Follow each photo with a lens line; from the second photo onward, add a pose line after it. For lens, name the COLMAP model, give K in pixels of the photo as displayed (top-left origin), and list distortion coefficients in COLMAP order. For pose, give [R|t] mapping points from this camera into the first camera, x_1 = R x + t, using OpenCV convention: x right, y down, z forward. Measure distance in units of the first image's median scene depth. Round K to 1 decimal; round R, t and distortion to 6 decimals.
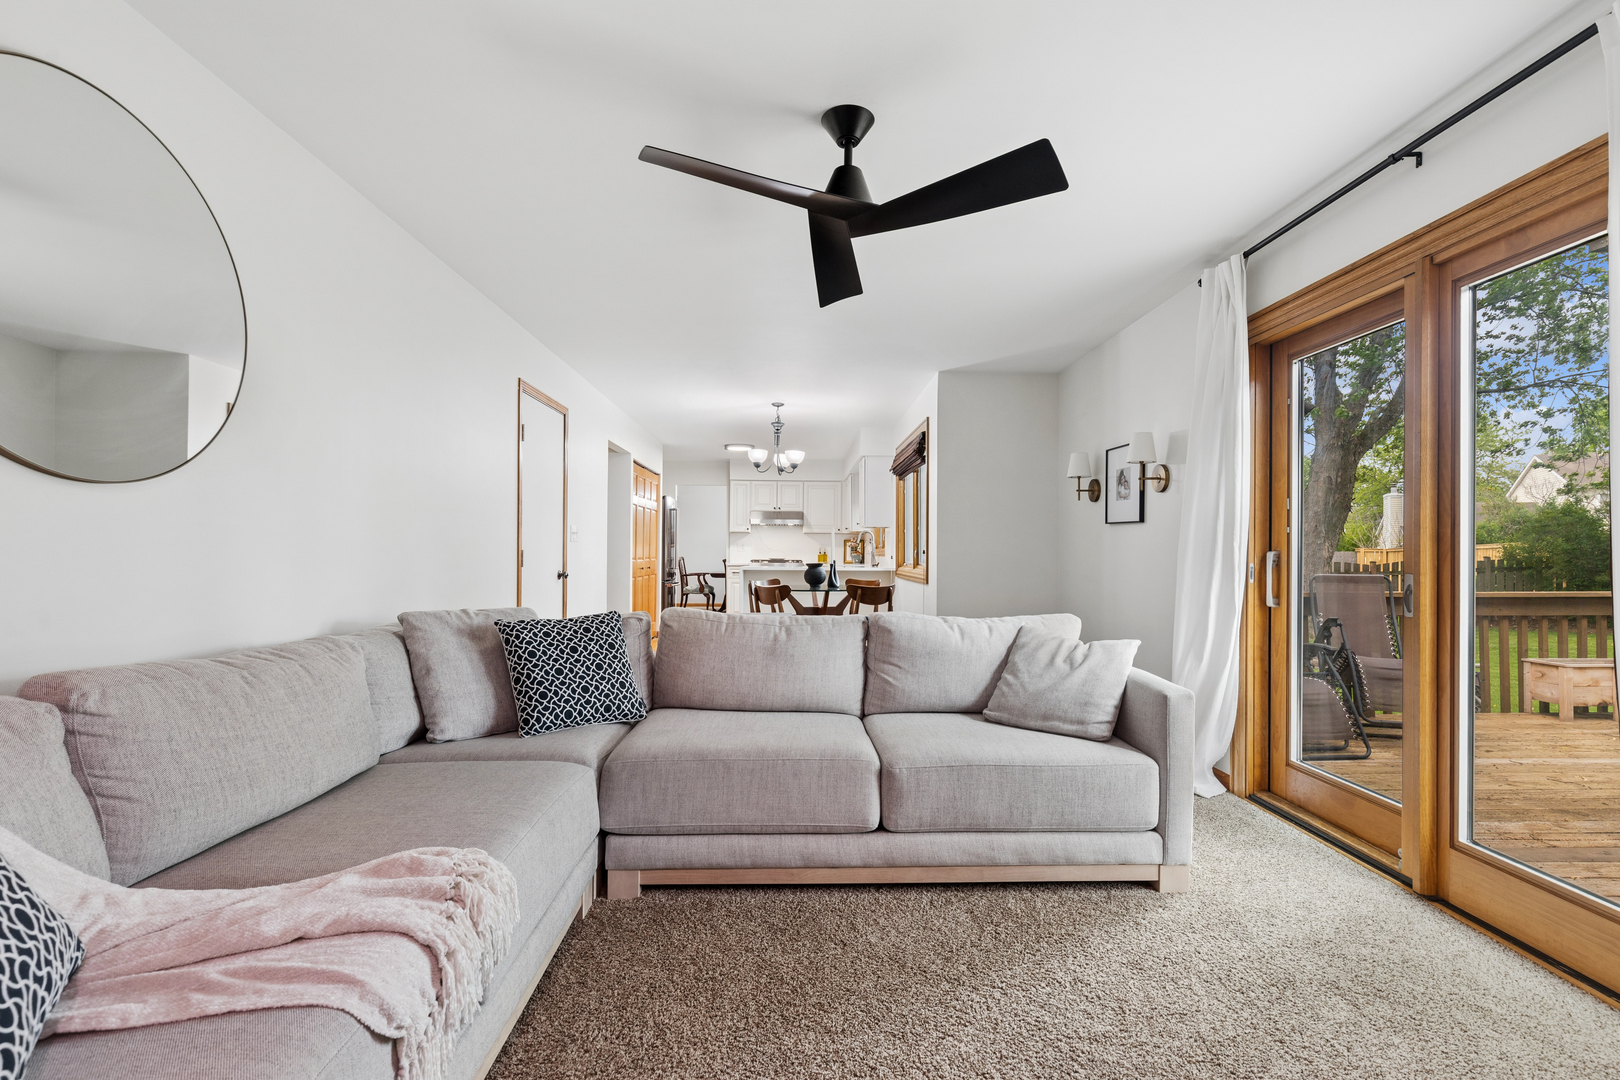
lens RADIAL K [[733.8, 0, 809.8], [0, 733.8, 550.4], [0, 0, 1]] dist [0.006778, 0.000015]
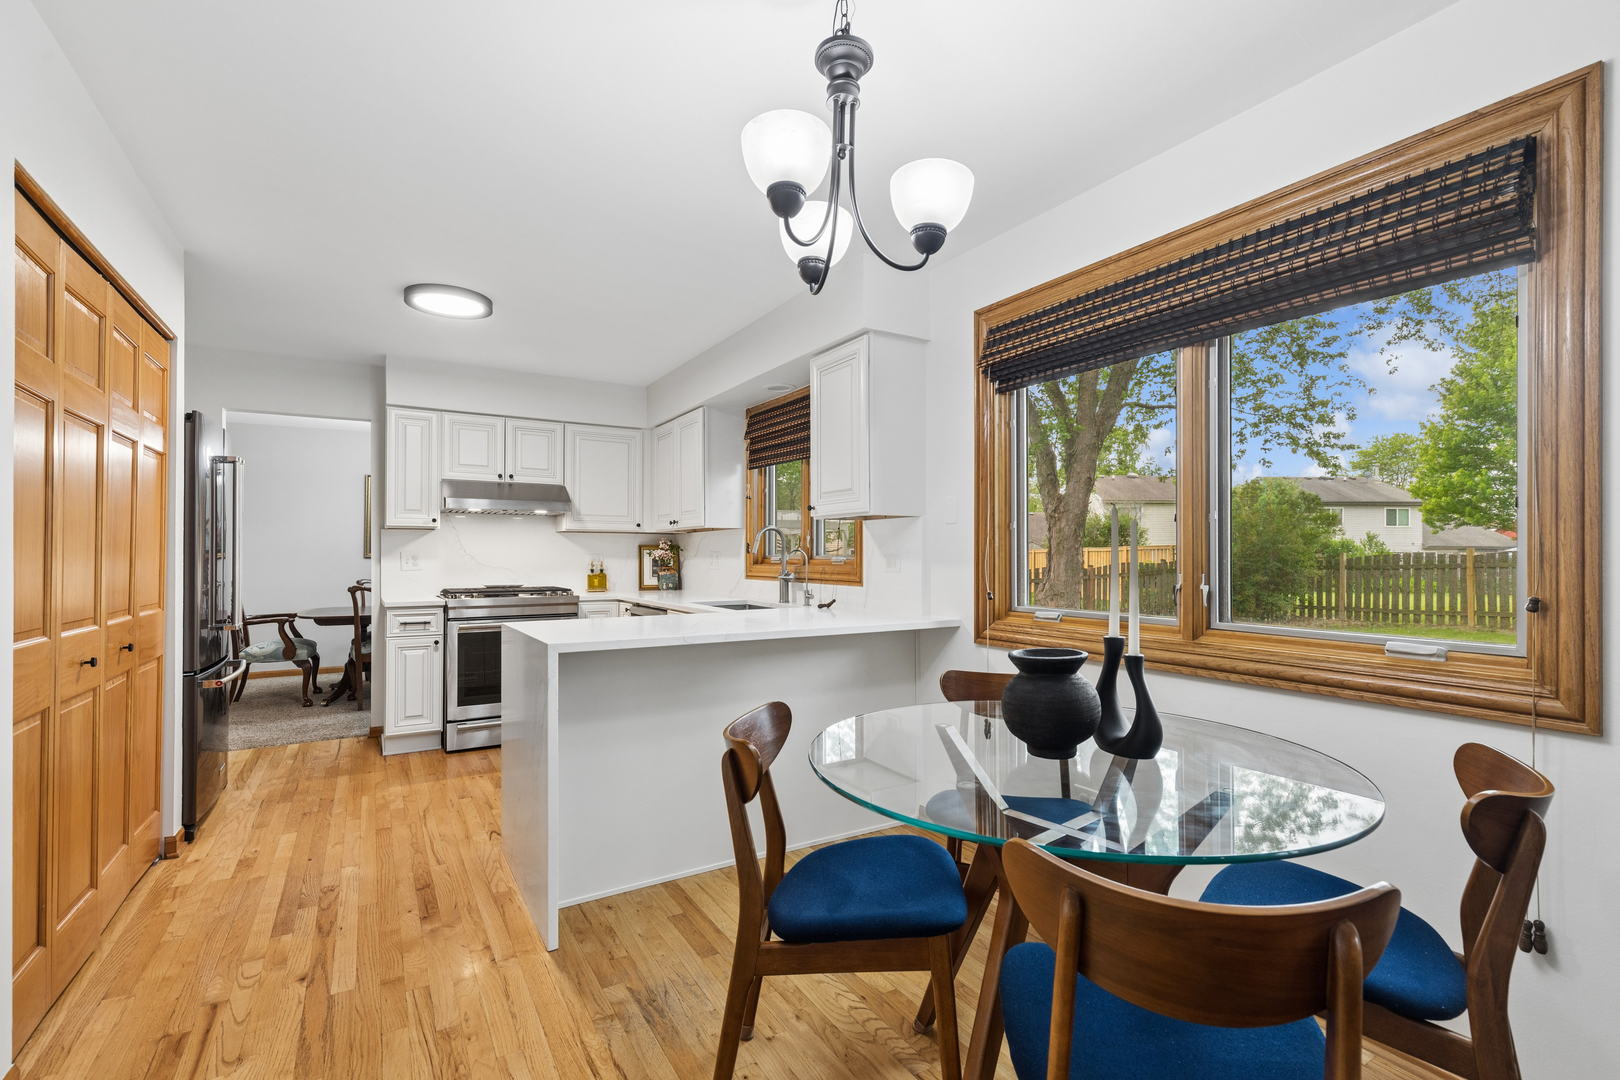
lens RADIAL K [[733.8, 0, 809.8], [0, 733.8, 550.4], [0, 0, 1]] dist [0.006778, 0.000015]
pose [[0.869461, -0.004638, 0.493979, -0.103581], [0.006568, 0.999976, -0.002171, -0.008613], [-0.493957, 0.005132, 0.869471, 0.494124]]
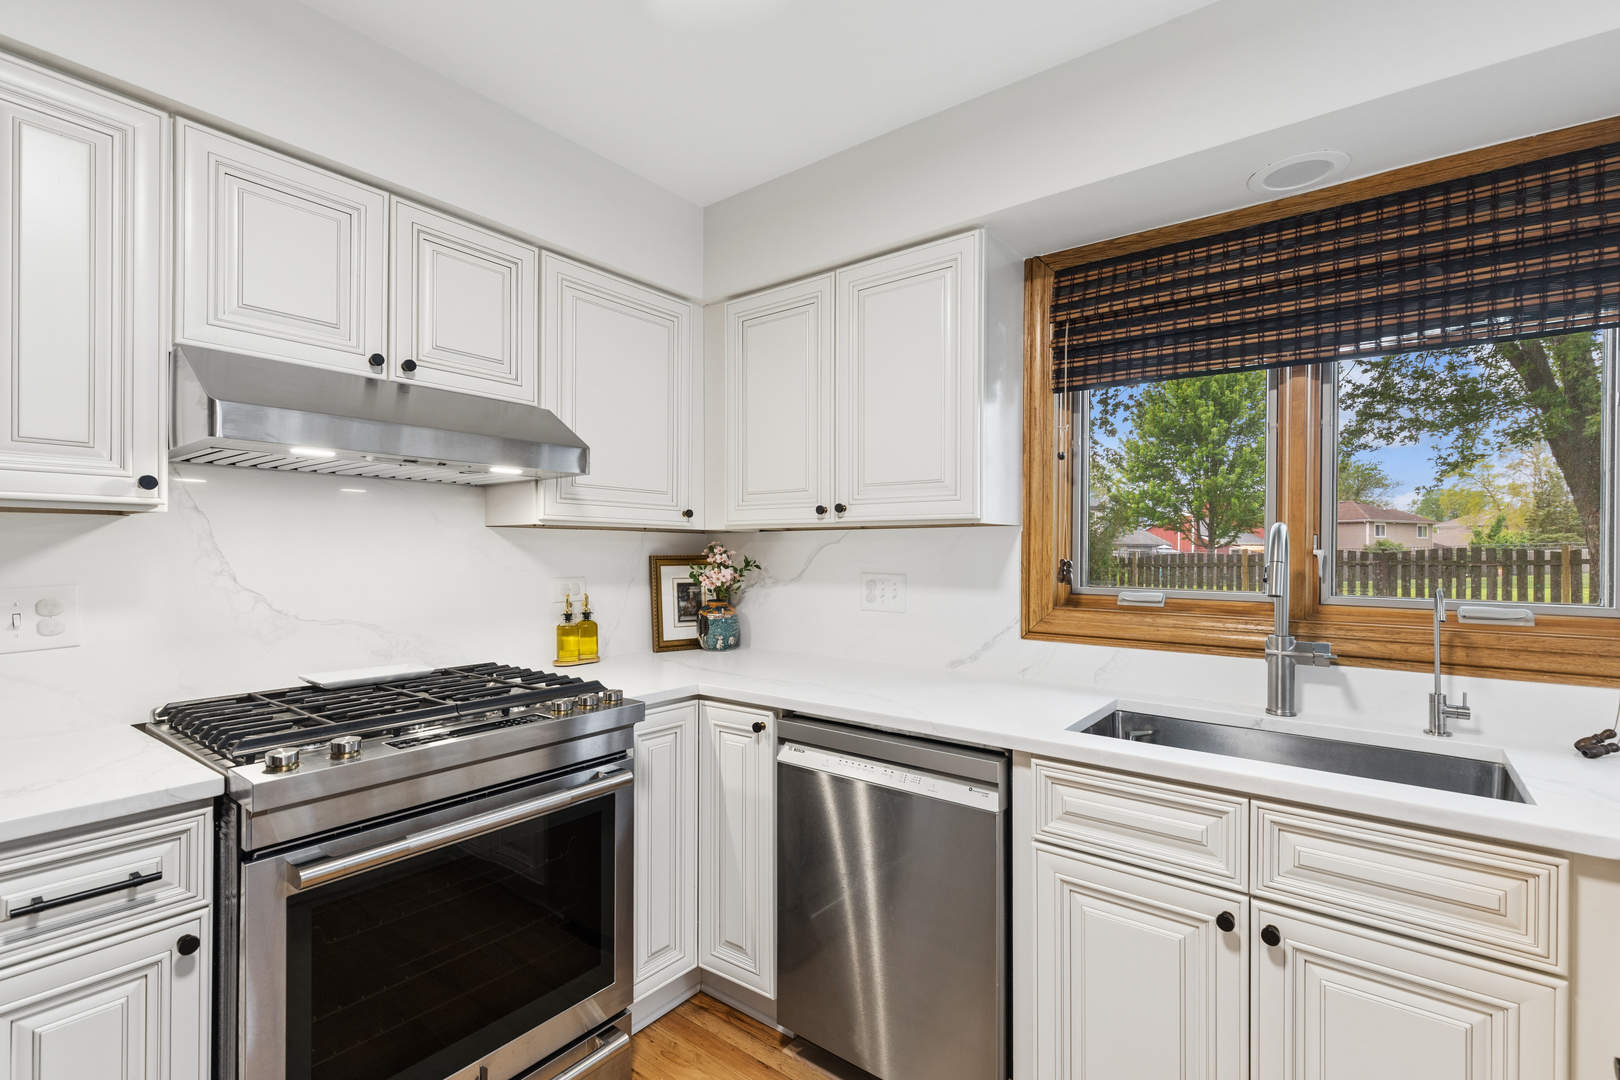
lens RADIAL K [[733.8, 0, 809.8], [0, 733.8, 550.4], [0, 0, 1]] dist [0.006778, 0.000015]
pose [[0.634639, -0.007110, 0.772776, -0.107222], [-0.002076, 0.999938, 0.010906, -0.018670], [-0.772806, -0.008526, 0.634585, 0.809631]]
